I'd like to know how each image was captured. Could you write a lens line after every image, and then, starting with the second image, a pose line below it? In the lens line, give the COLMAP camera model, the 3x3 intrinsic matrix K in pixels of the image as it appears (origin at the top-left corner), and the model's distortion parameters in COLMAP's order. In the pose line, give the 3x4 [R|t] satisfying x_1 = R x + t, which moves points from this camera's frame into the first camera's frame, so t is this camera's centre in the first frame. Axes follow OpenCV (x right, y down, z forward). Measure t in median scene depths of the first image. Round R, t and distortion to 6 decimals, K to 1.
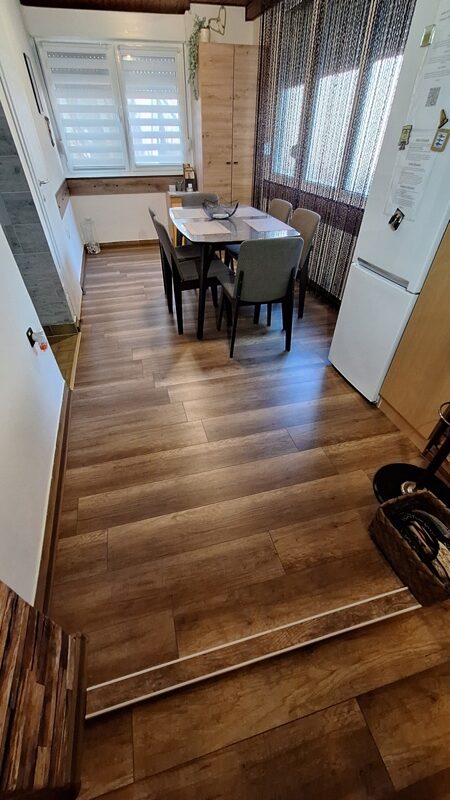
lens RADIAL K [[312.3, 0, 225.1], [0, 312.3, 403.4], [0, 0, 1]] dist [0.000787, 0.001477]
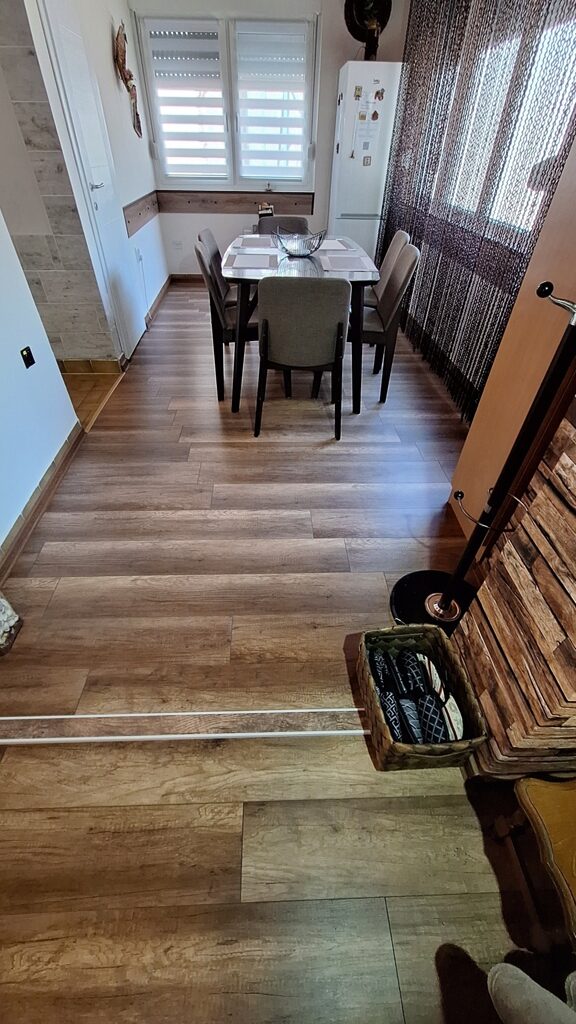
lens RADIAL K [[399.7, 0, 293.0], [0, 399.7, 516.4], [0, 0, 1]] dist [0.000787, 0.001477]
pose [[0.976074, 0.159715, -0.147550, 0.414953], [-0.154380, 0.986893, 0.047003, 0.073163], [0.153123, -0.023100, 0.987937, -0.023138]]
